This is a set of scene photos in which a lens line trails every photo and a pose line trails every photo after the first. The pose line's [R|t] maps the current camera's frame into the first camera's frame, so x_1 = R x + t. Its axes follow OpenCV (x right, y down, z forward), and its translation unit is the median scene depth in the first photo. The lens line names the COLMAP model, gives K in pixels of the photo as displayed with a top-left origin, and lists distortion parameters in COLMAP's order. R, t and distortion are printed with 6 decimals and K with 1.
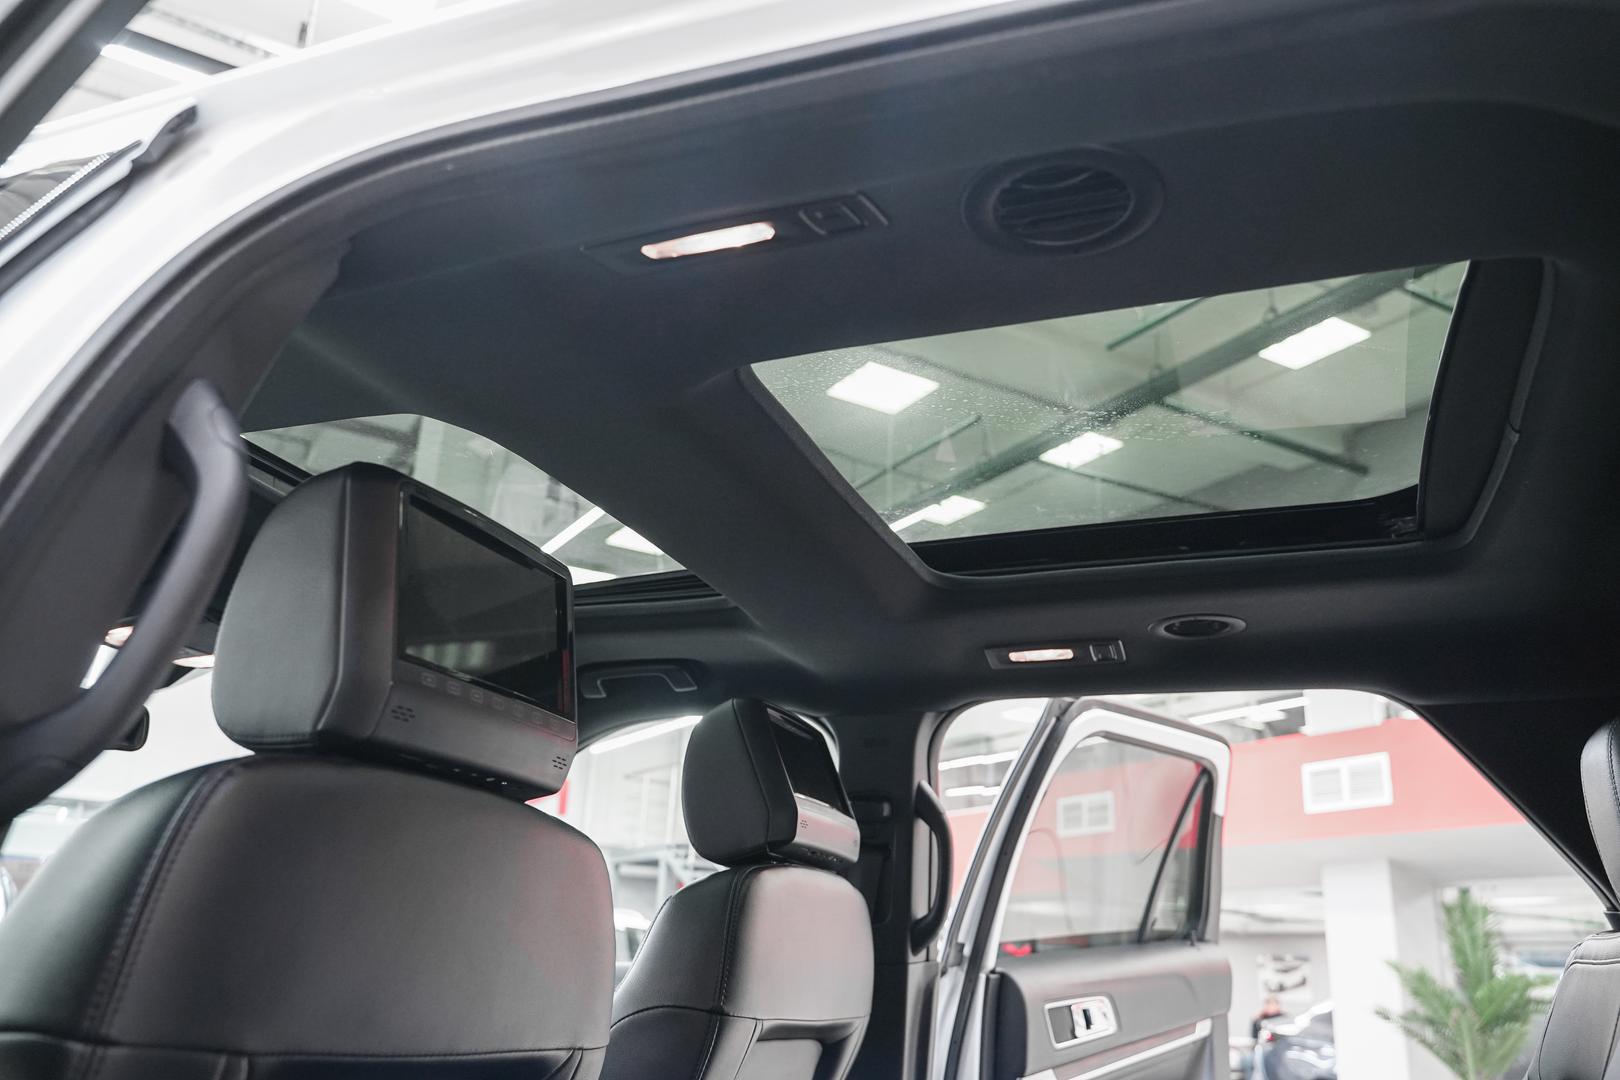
lens RADIAL K [[1296.3, 0, 816.4], [0, 1296.3, 546.5], [0, 0, 1]] dist [-0.014338, 0.008704]
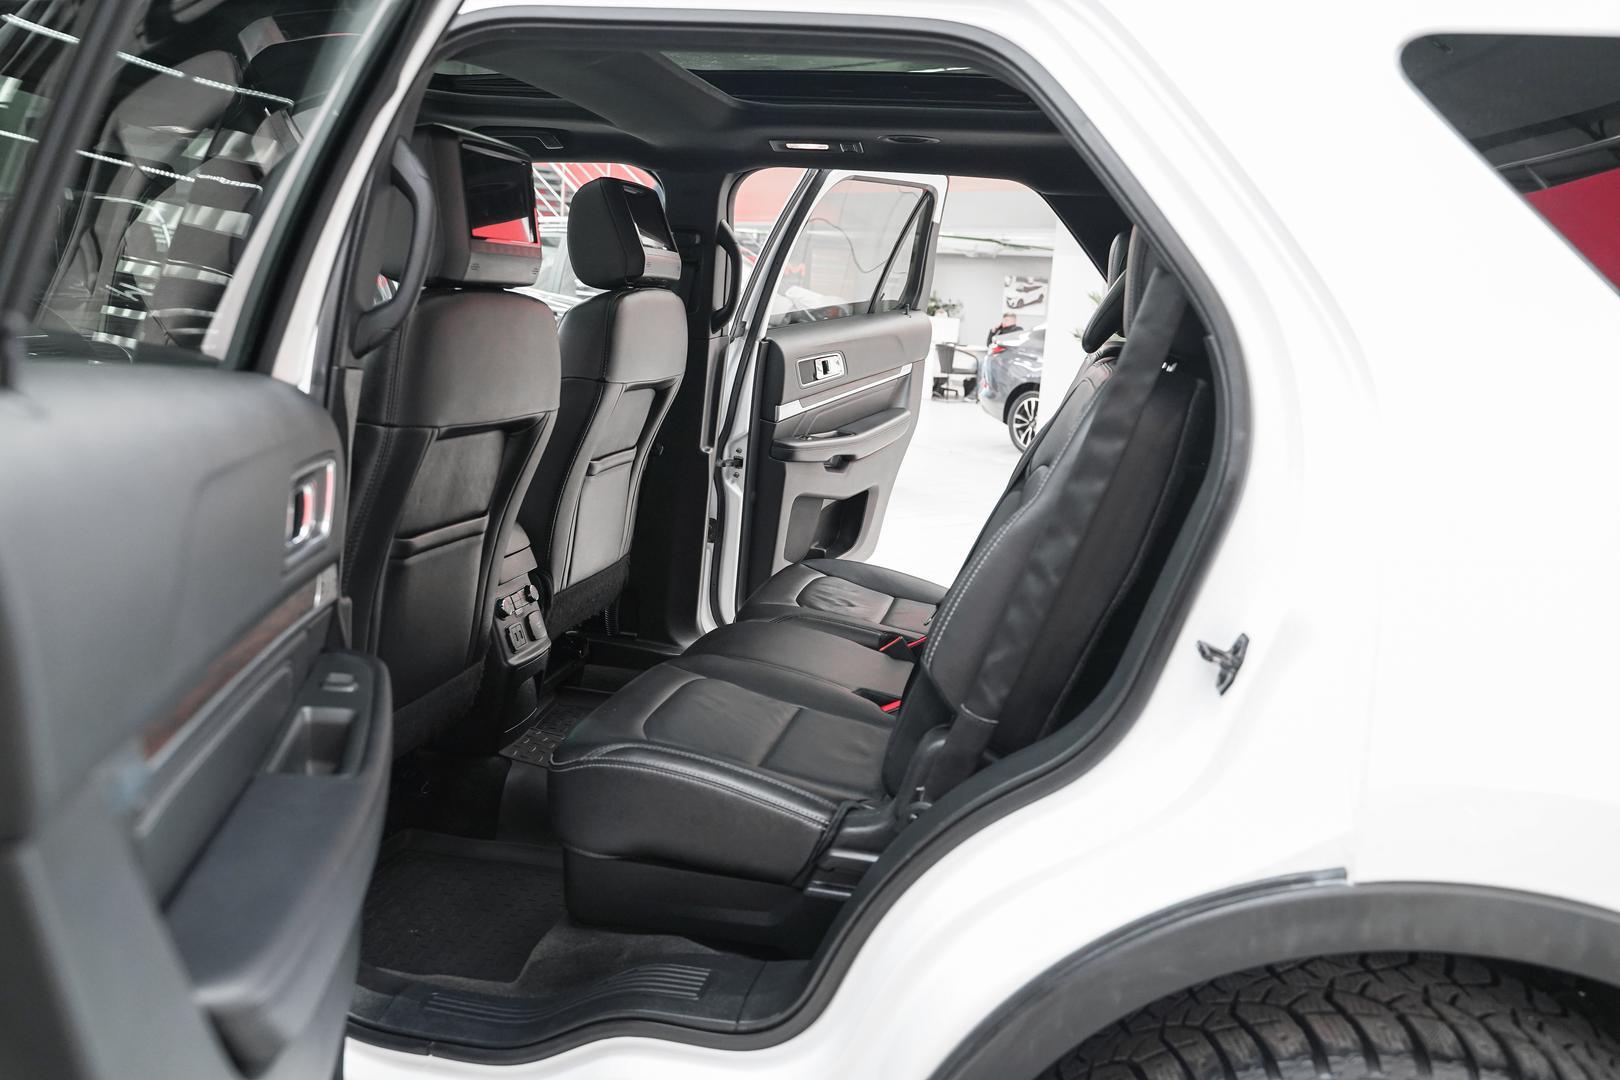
lens RADIAL K [[1296.3, 0, 809.3], [0, 1296.3, 552.0], [0, 0, 1]] dist [-0.014338, 0.008704]
pose [[0.987527, -0.008330, 0.157232, -0.053050], [-0.072770, 0.861401, 0.502686, -0.229948], [-0.139627, -0.507858, 0.850050, -0.432028]]
